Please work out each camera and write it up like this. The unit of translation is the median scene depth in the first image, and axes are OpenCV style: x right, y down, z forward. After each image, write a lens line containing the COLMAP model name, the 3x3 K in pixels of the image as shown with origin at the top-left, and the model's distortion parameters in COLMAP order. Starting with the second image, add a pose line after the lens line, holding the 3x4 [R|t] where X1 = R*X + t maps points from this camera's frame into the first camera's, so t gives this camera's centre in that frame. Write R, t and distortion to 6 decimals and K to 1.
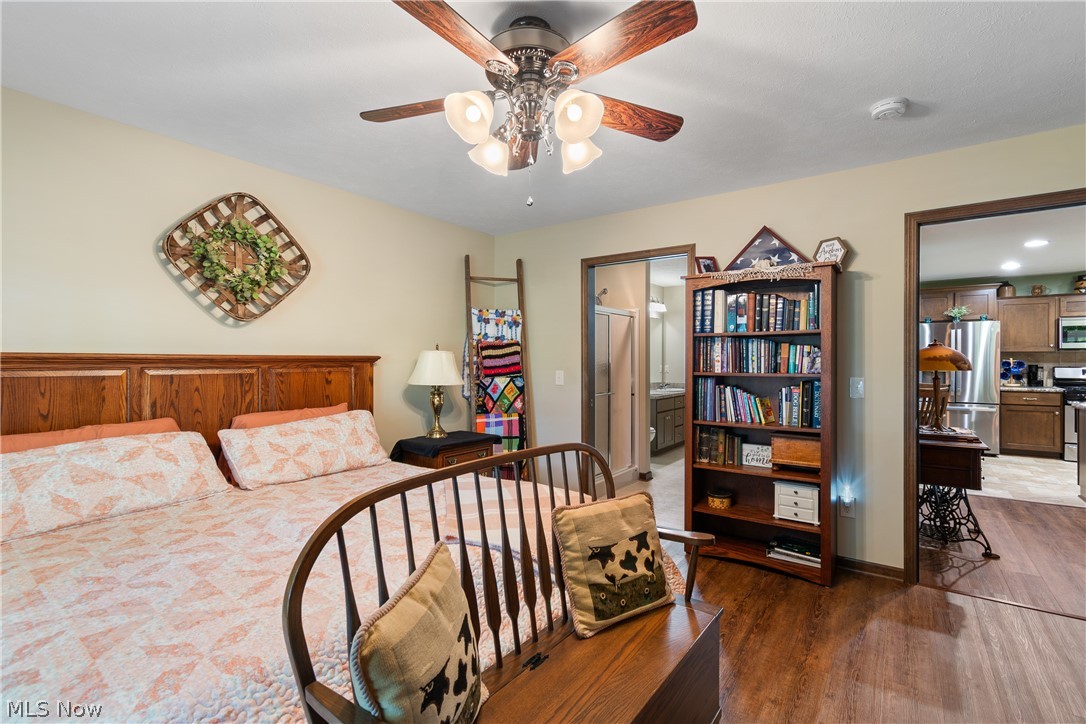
lens RADIAL K [[482.5, 0, 560.0], [0, 482.5, 359.2], [0, 0, 1]] dist [0.004274, -0.003263]
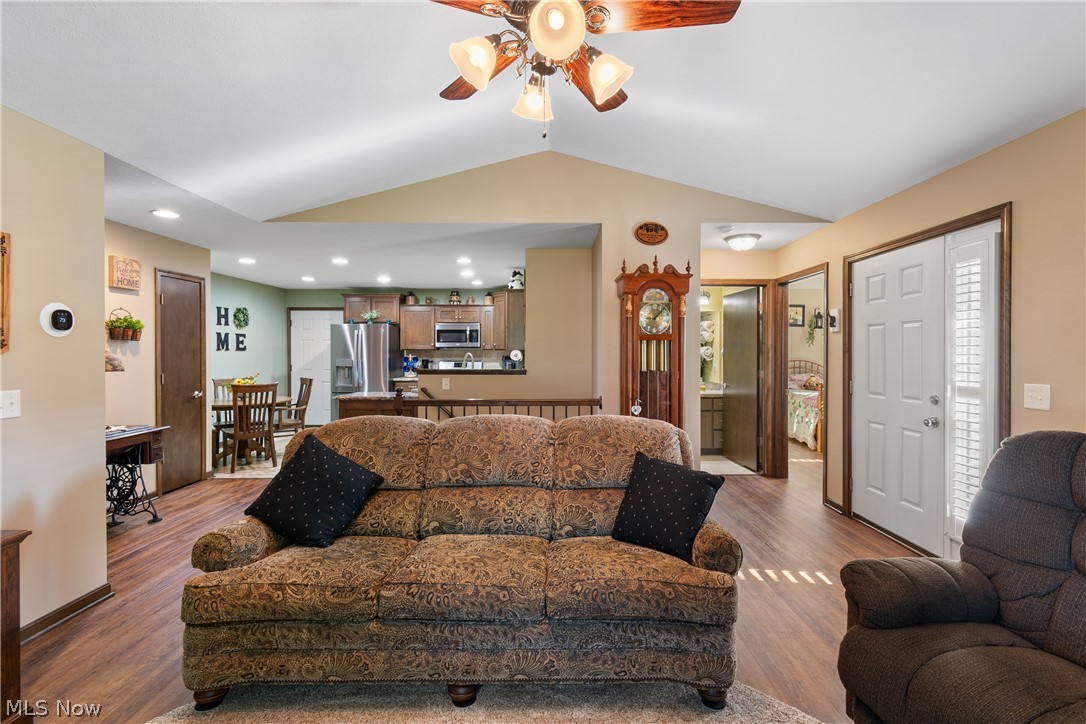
lens RADIAL K [[482.5, 0, 556.7], [0, 482.5, 352.3], [0, 0, 1]] dist [0.004274, -0.003263]
pose [[0.804201, -0.003827, 0.594345, 0.535230], [0.001717, 0.999990, 0.004116, -0.012429], [-0.594355, -0.002289, 0.804200, -0.235873]]
